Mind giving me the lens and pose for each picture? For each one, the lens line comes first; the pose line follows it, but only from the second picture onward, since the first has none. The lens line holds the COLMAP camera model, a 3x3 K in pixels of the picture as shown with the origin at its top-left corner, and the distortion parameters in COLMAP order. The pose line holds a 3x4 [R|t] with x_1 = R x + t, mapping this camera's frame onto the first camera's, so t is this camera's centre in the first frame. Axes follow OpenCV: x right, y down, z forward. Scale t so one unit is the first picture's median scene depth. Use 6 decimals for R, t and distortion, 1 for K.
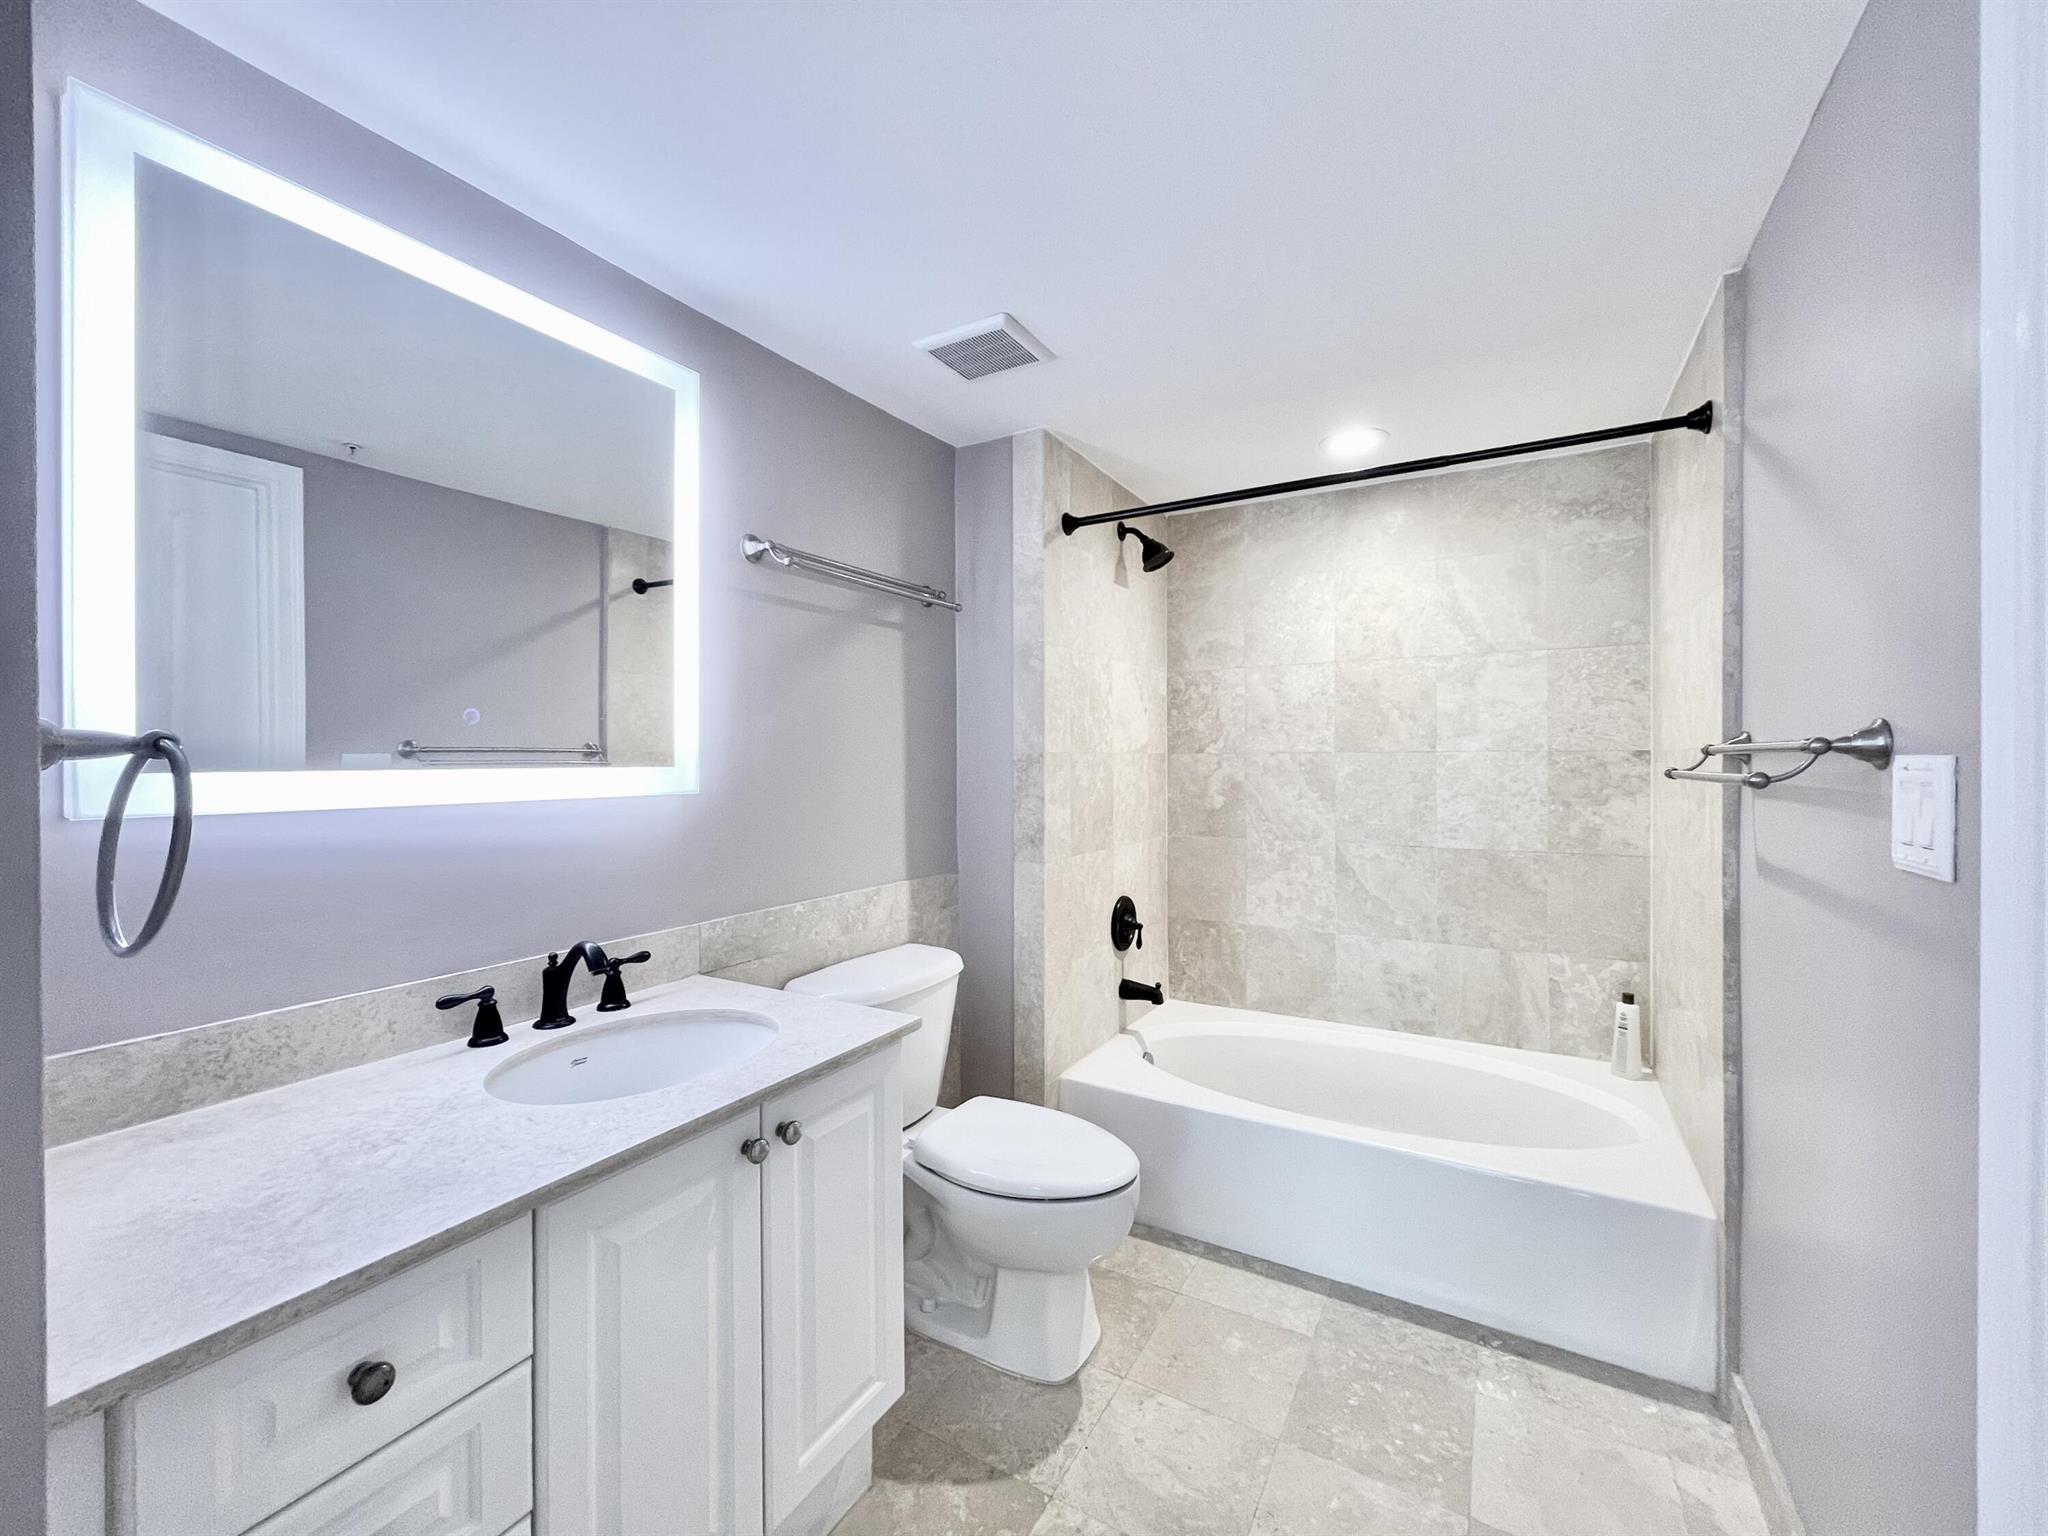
lens RADIAL K [[820.3, 0, 1042.2], [0, 820.3, 763.1], [0, 0, 1]] dist [-0.003769, 0.001253]
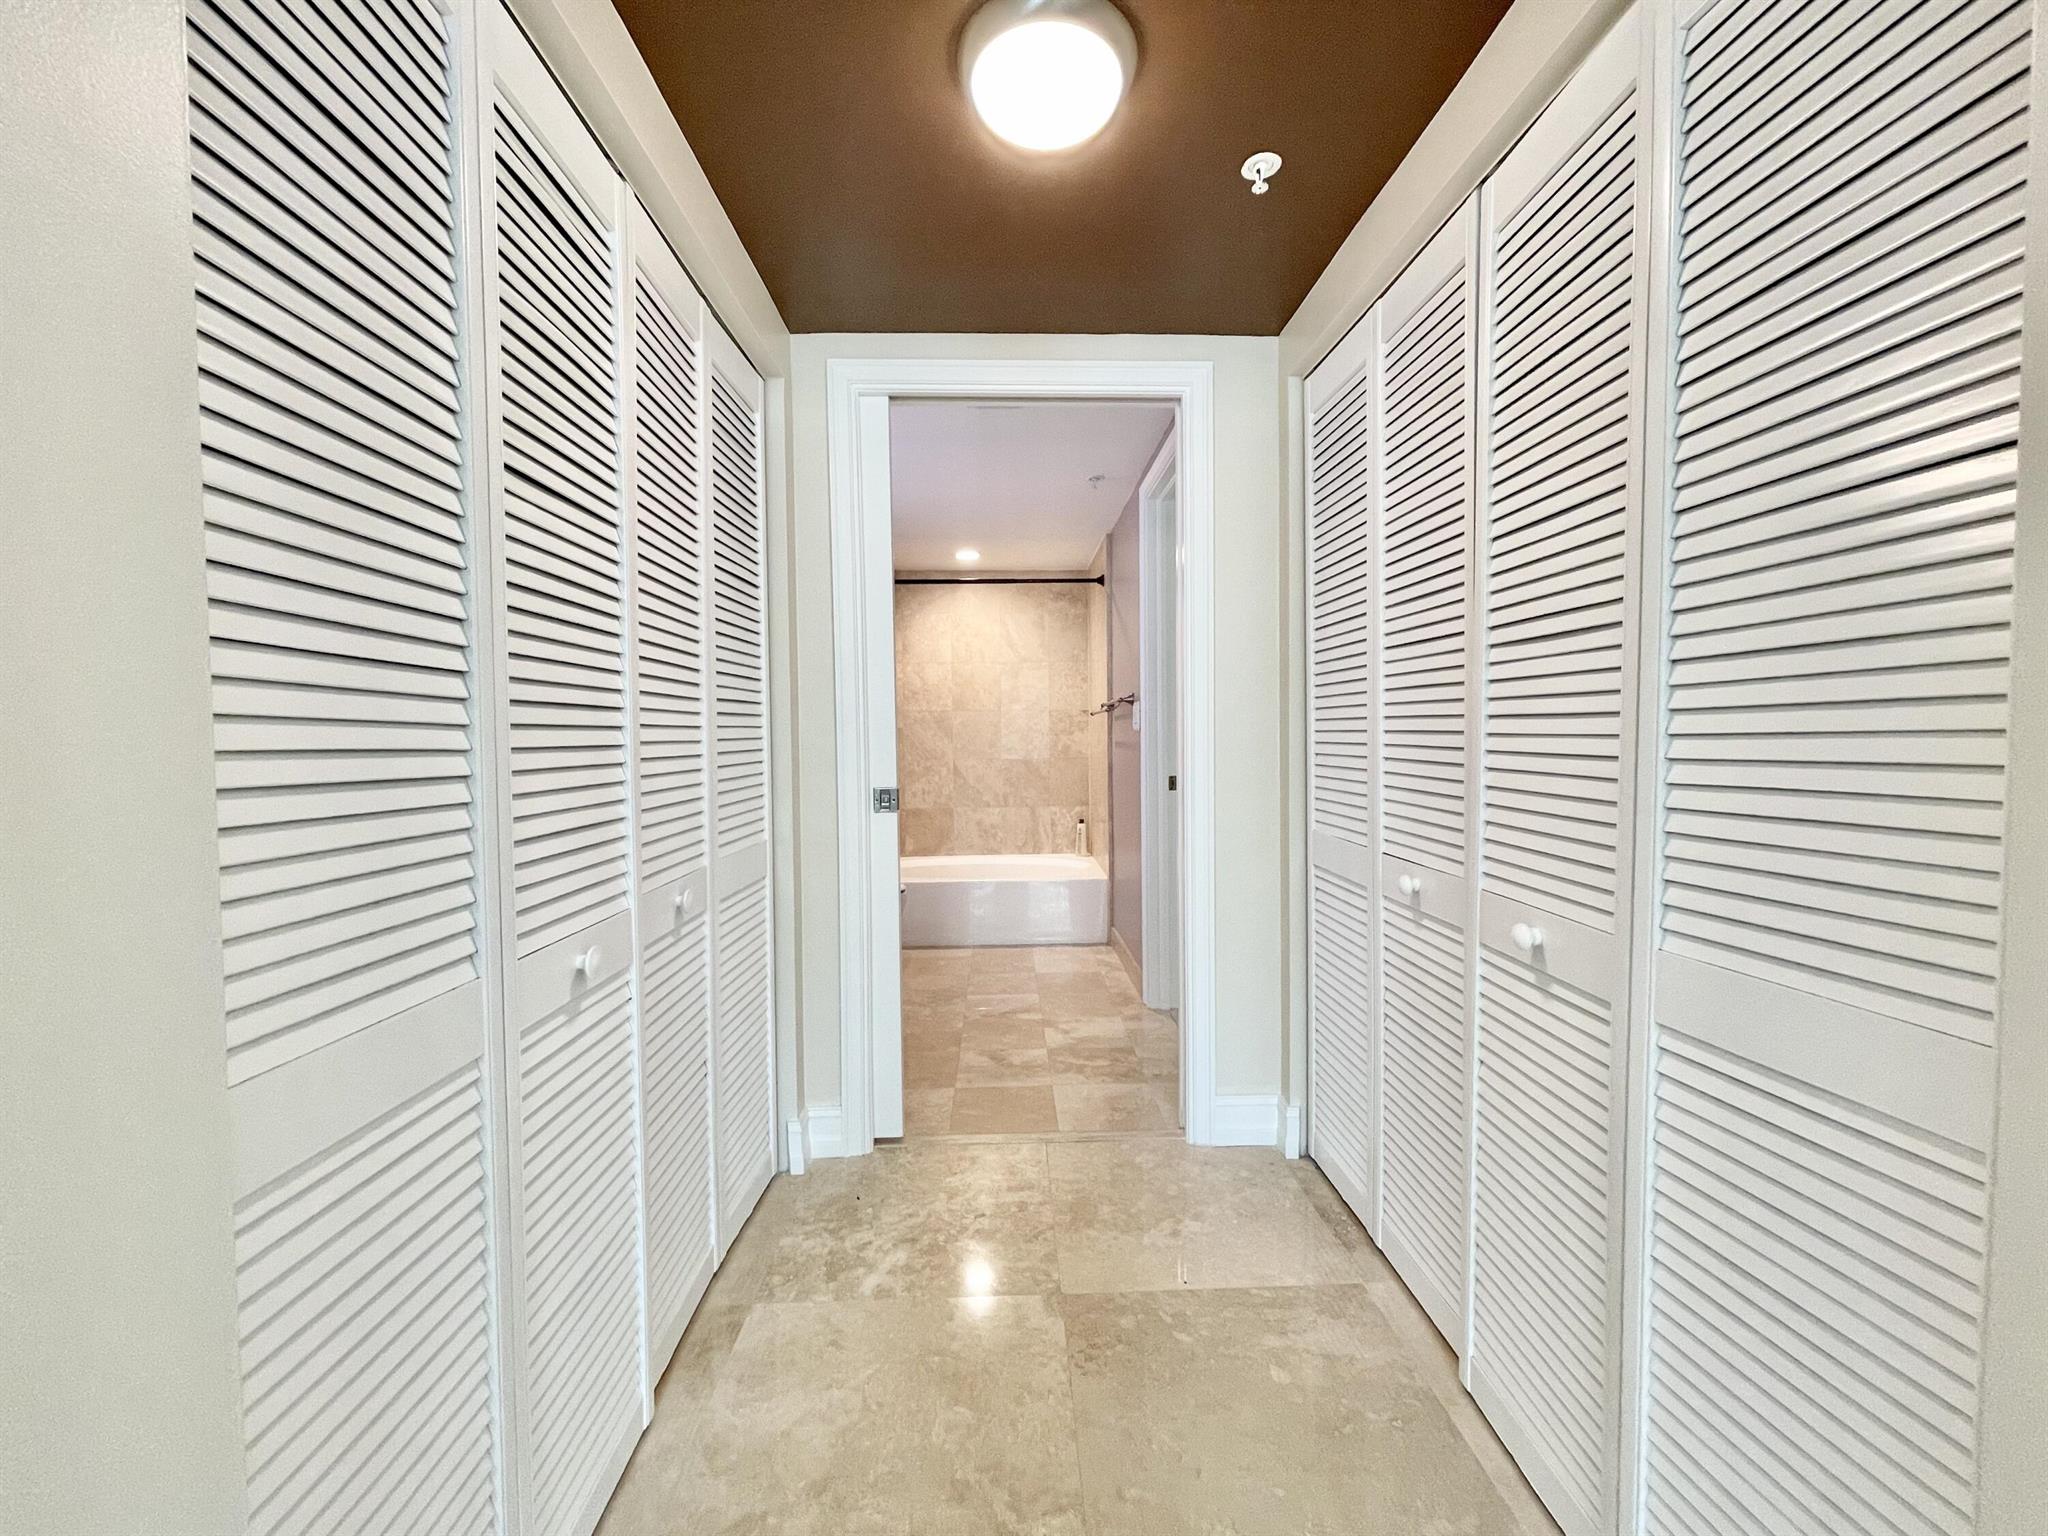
lens RADIAL K [[820.3, 0, 1019.9], [0, 820.3, 768.4], [0, 0, 1]] dist [-0.003769, 0.001253]
pose [[0.856727, -0.026029, 0.515112, -0.528238], [0.011111, 0.999425, 0.032023, 0.065624], [-0.515650, -0.021712, 0.856524, -0.756994]]
